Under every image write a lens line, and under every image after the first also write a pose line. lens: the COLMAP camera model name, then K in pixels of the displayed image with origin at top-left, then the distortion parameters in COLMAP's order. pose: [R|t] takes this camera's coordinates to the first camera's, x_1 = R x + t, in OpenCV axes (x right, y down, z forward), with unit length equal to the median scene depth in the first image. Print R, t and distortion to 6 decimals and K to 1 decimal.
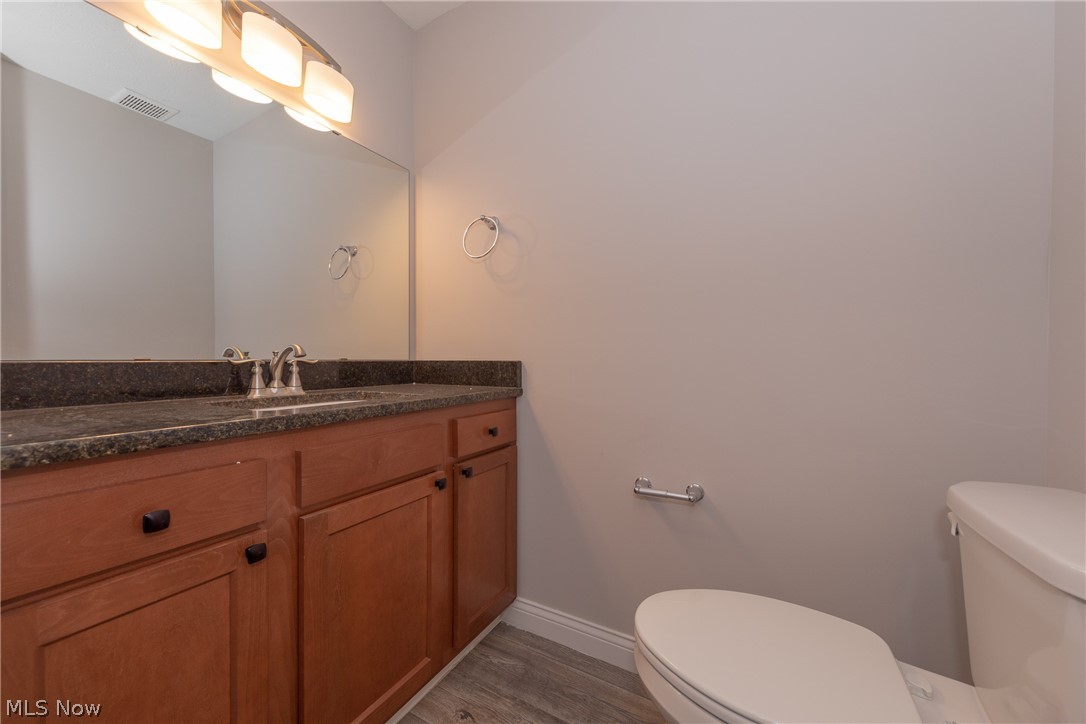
lens RADIAL K [[395.6, 0, 543.0], [0, 395.6, 362.0], [0, 0, 1]] dist [0.000060, 0.000056]
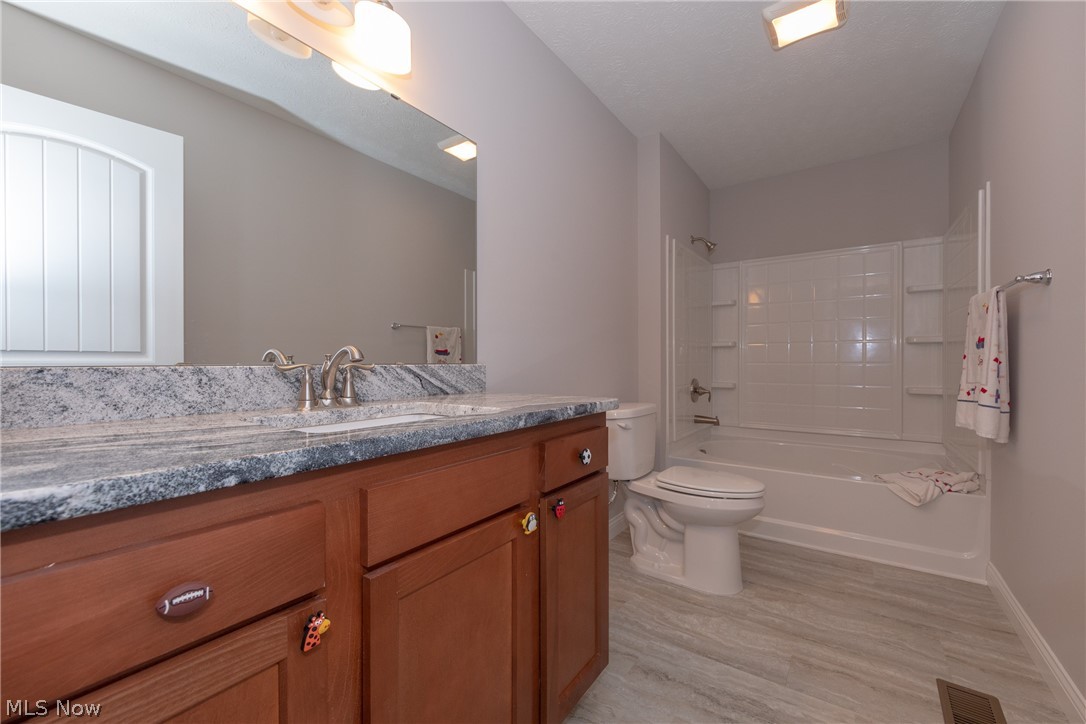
lens RADIAL K [[458.5, 0, 543.0], [0, 458.5, 362.0], [0, 0, 1]] dist [0.000062, -0.000213]
pose [[0.996888, -0.001271, -0.078822, -0.187281], [0.000417, 0.999941, -0.010848, -0.002203], [0.078831, 0.010781, 0.996830, 0.141207]]
